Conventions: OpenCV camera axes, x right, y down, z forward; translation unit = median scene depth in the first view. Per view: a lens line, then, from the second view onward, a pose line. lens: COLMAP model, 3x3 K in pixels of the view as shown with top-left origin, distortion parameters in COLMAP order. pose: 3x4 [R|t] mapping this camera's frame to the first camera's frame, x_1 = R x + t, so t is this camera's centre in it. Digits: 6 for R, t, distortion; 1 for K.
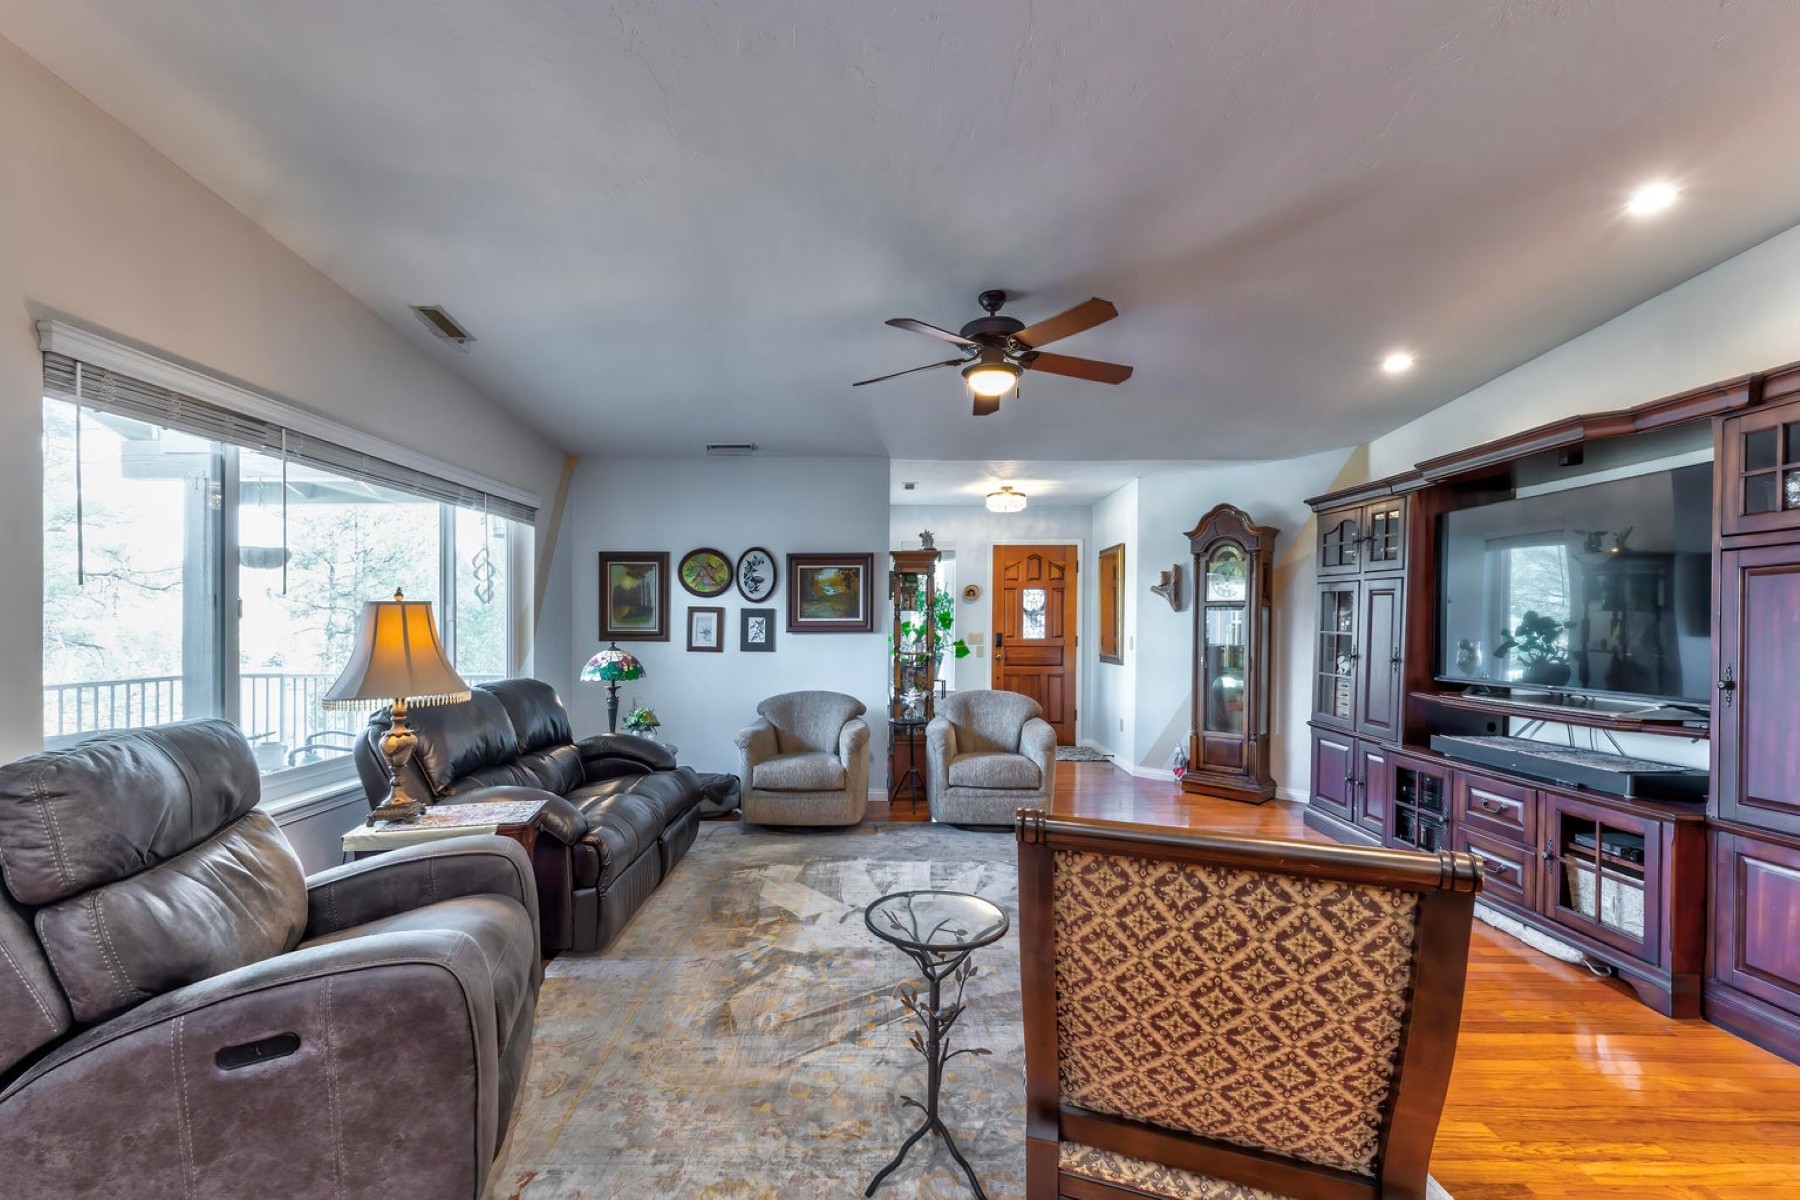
lens RADIAL K [[758.0, 0, 870.8], [0, 758.0, 629.6], [0, 0, 1]] dist [0.010469, -0.001354]
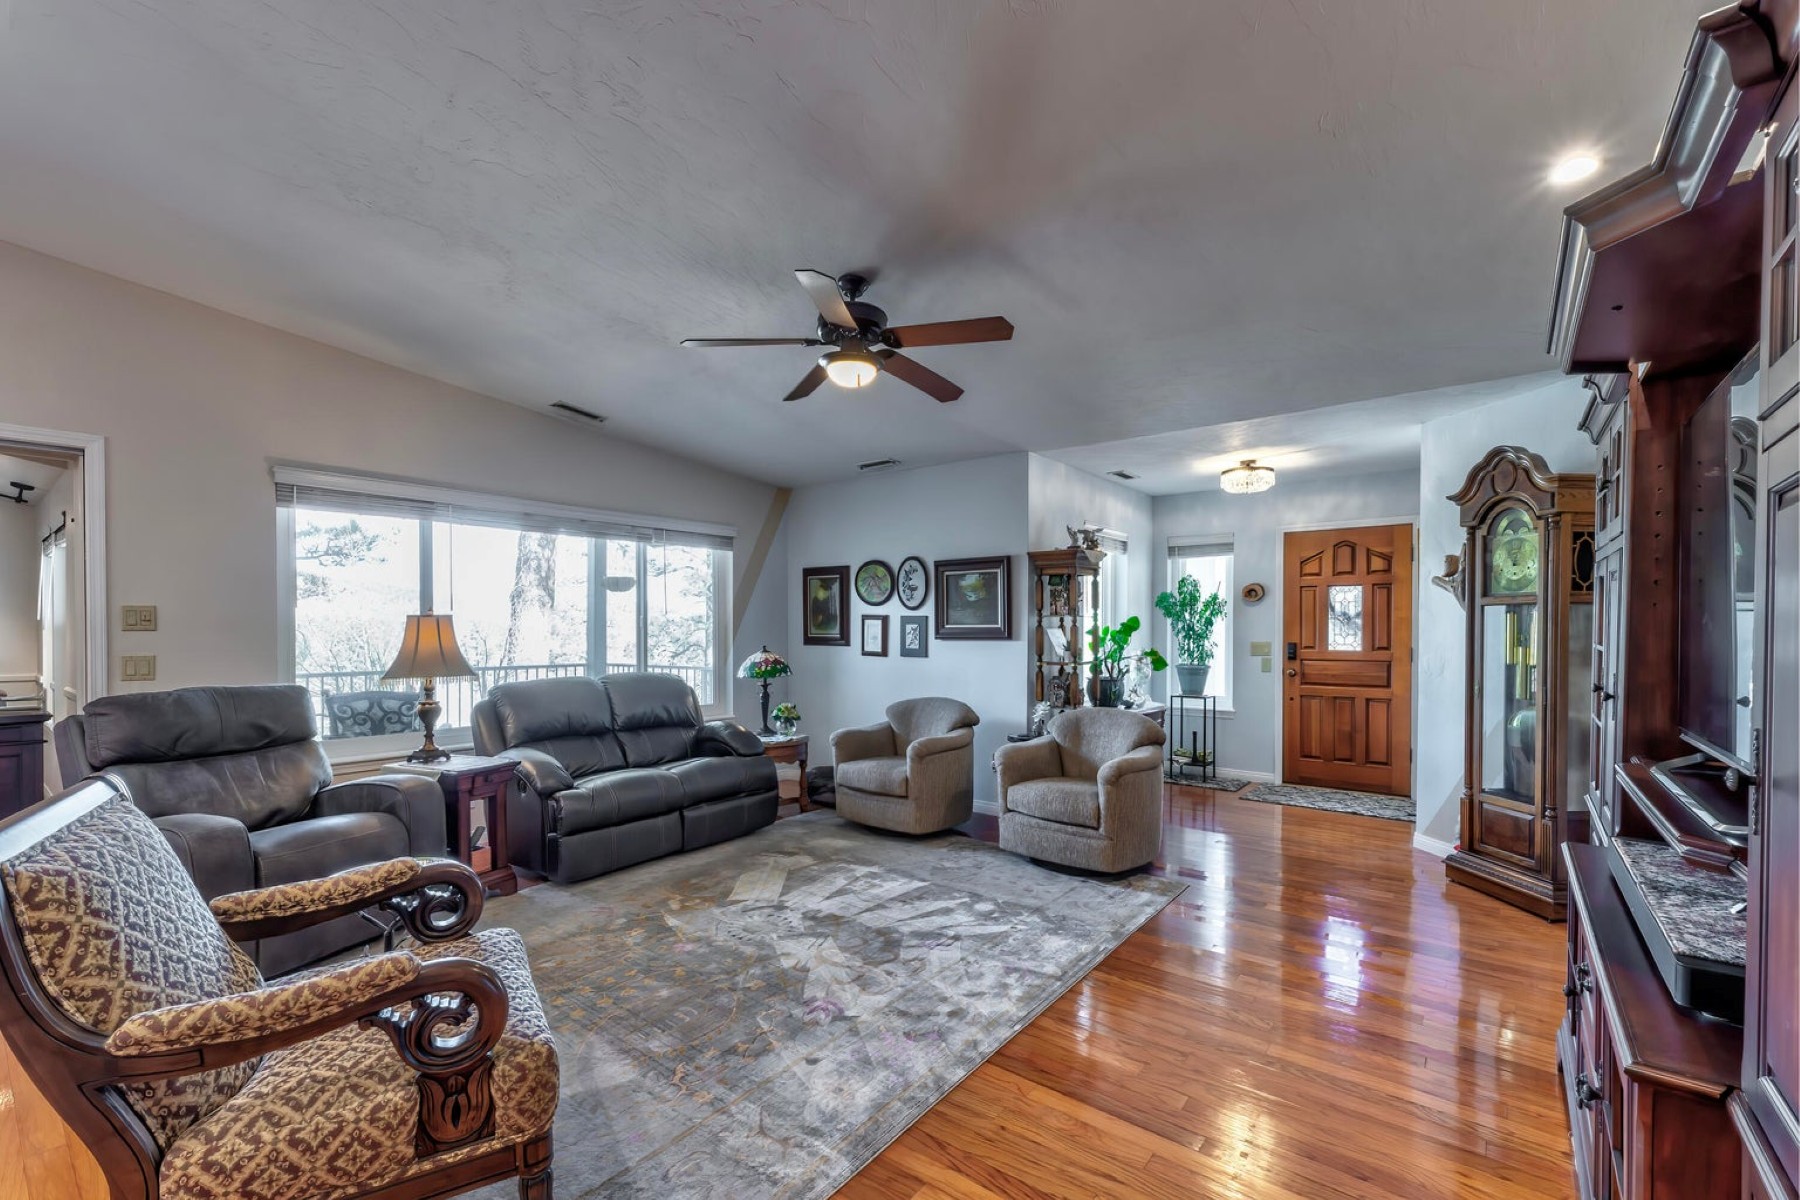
lens RADIAL K [[758.0, 0, 893.5], [0, 758.0, 627.5], [0, 0, 1]] dist [0.010469, -0.001354]
pose [[0.791540, -0.001238, -0.611117, 0.526412], [-0.006169, 0.999931, -0.010015, -0.001188], [0.611087, 0.011697, 0.791477, 0.193094]]
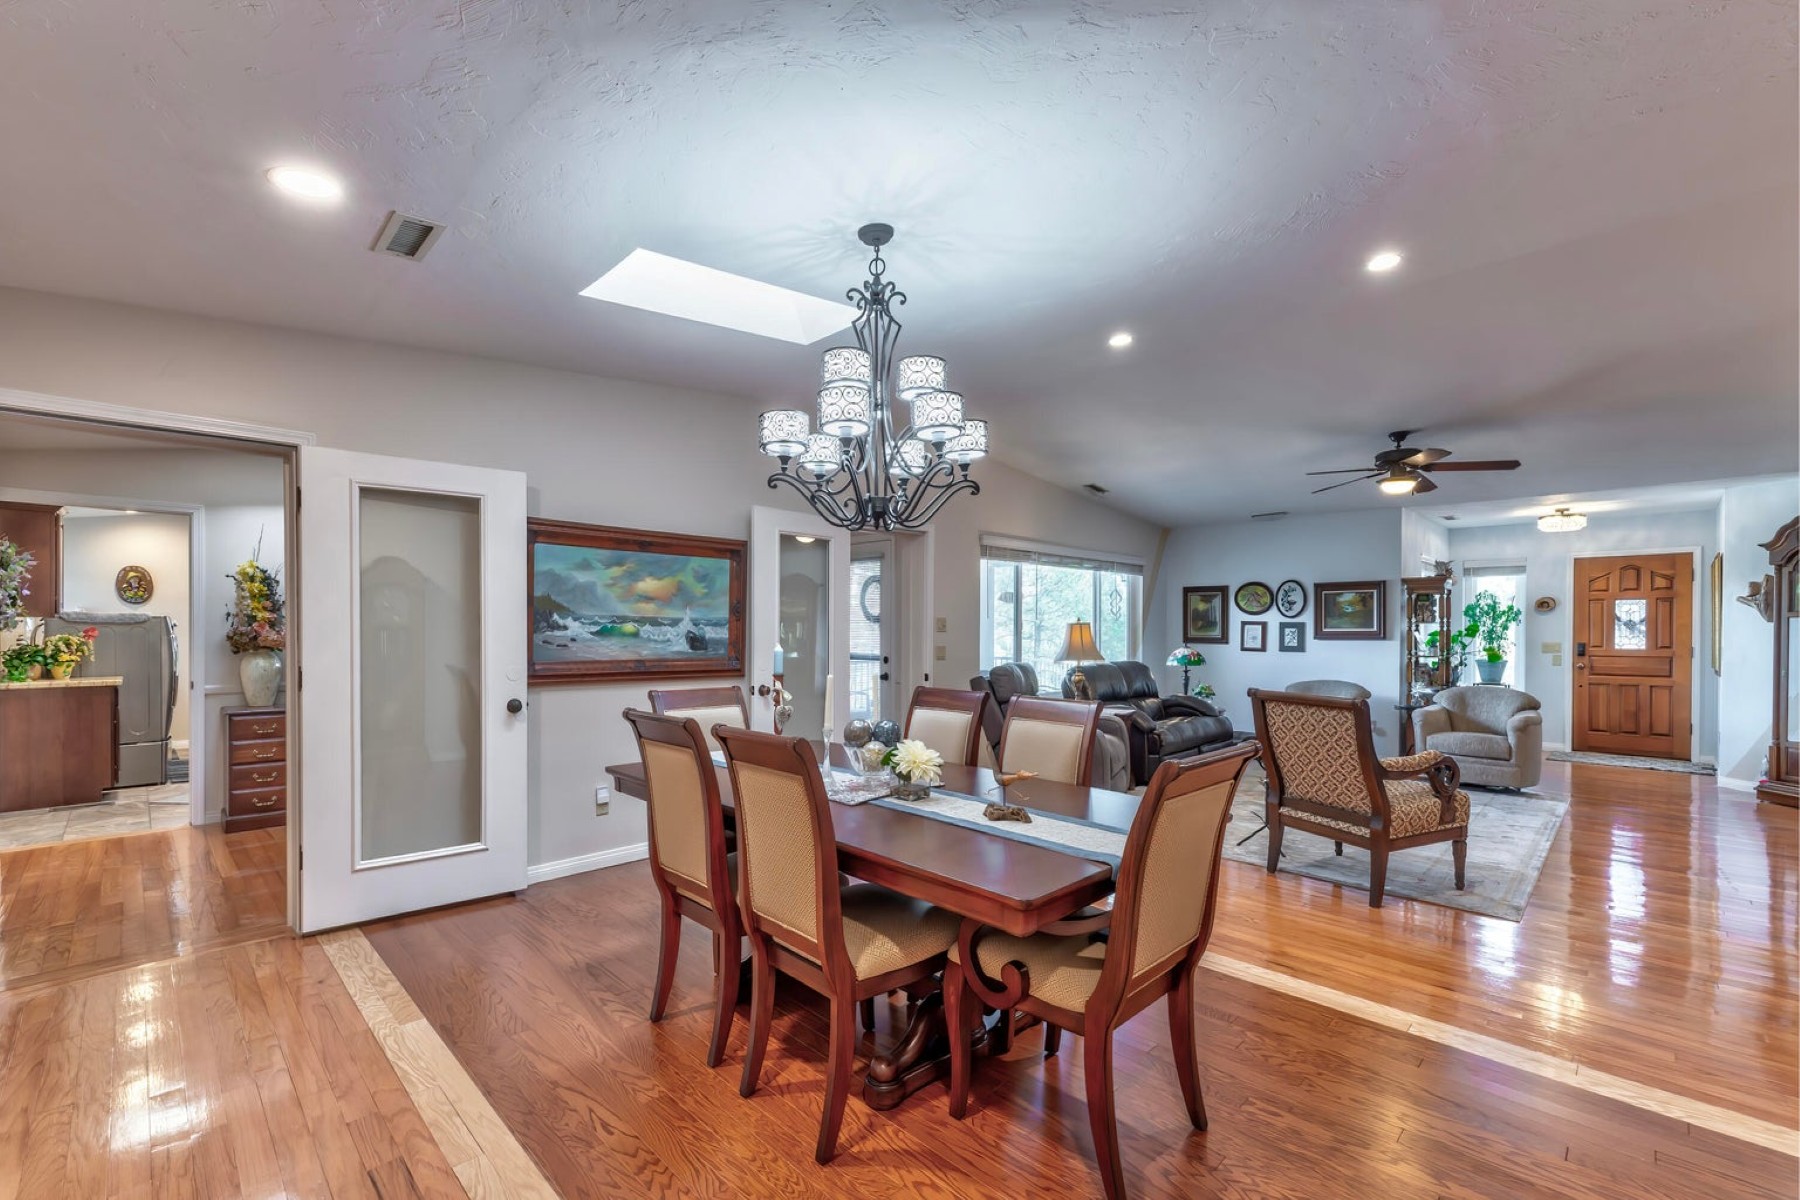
lens RADIAL K [[758.0, 0, 895.3], [0, 758.0, 630.4], [0, 0, 1]] dist [0.010469, -0.001354]
pose [[0.719189, 0.002571, -0.694810, 0.356175], [-0.009350, 0.999938, -0.005979, 0.003976], [0.694752, 0.010796, 0.719168, -0.637042]]
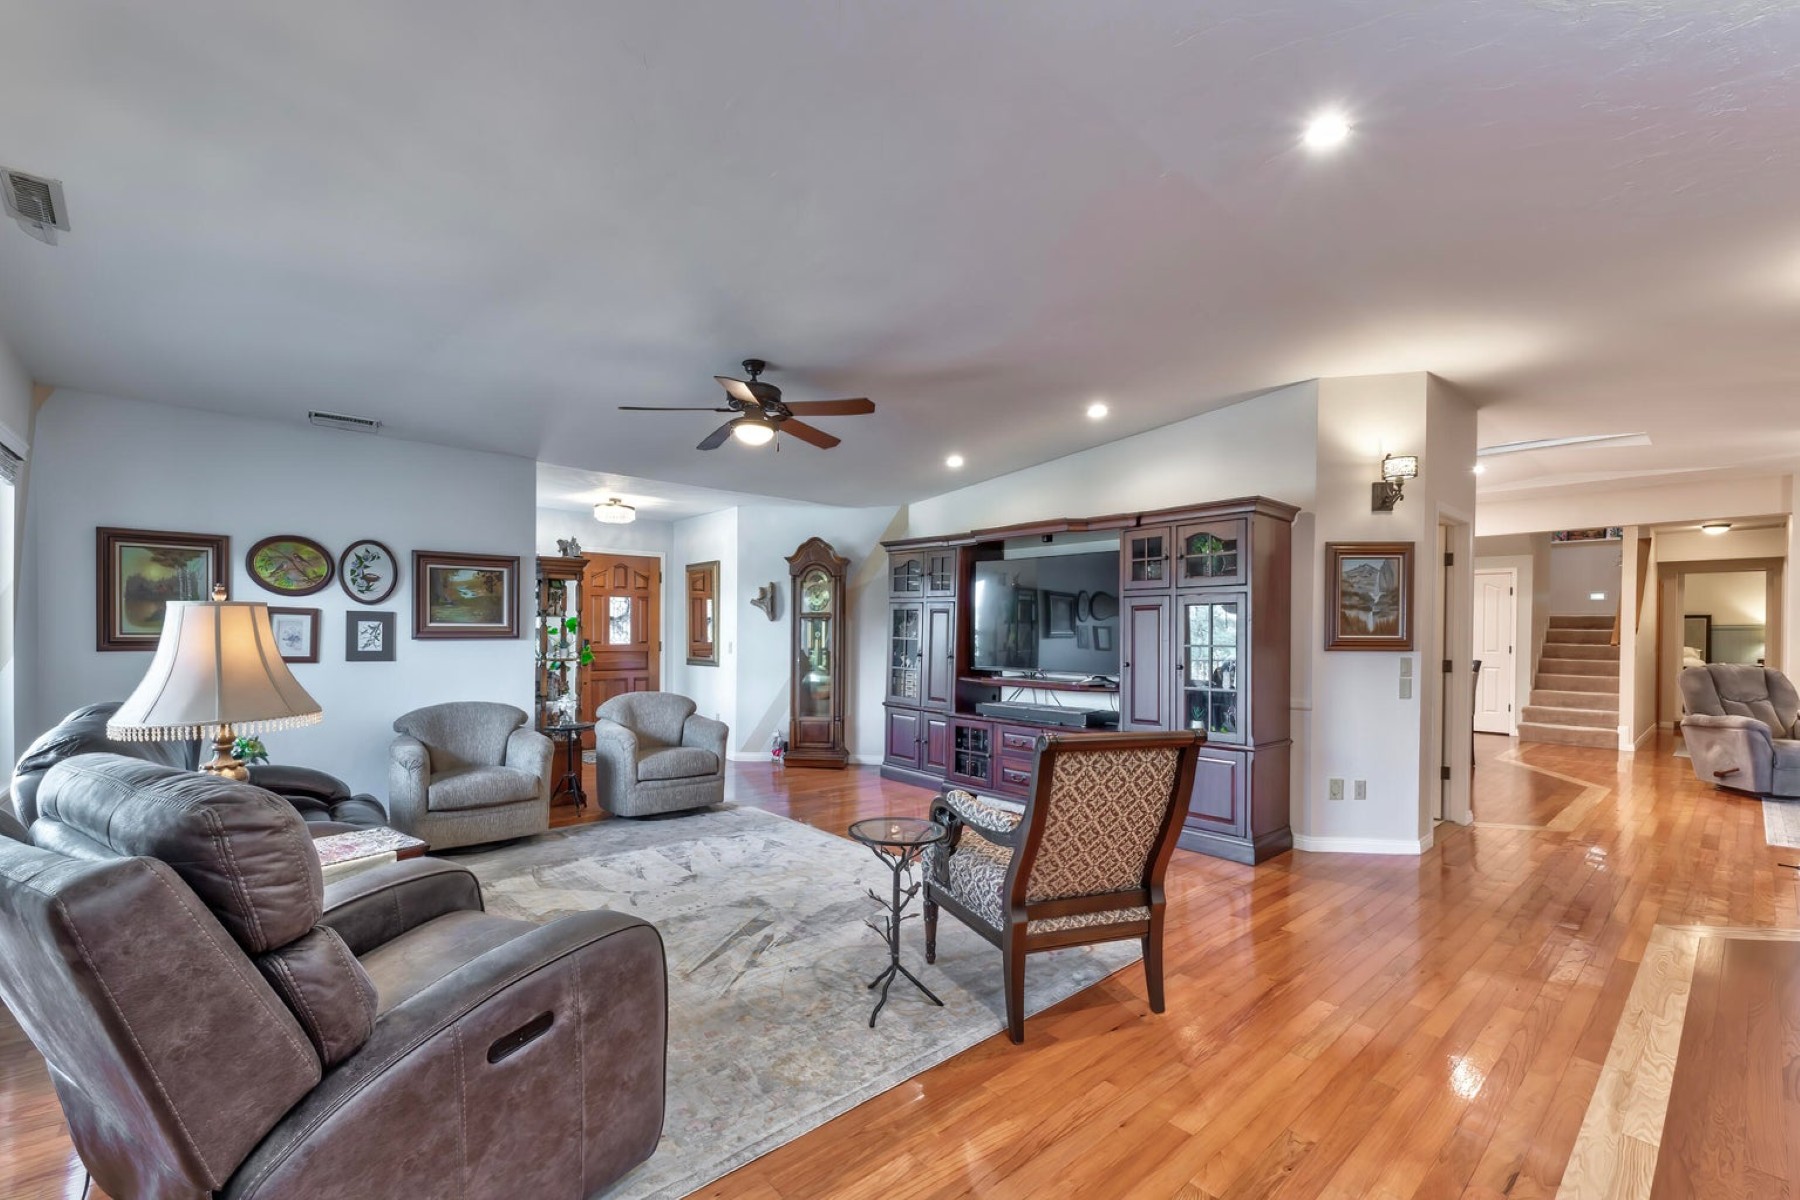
lens RADIAL K [[758.0, 0, 888.6], [0, 758.0, 635.6], [0, 0, 1]] dist [0.010469, -0.001354]
pose [[0.749043, 0.001134, 0.662520, -0.322104], [-0.001587, 0.999999, 0.000082, -0.001198], [-0.662519, -0.001113, 0.749044, -0.035840]]
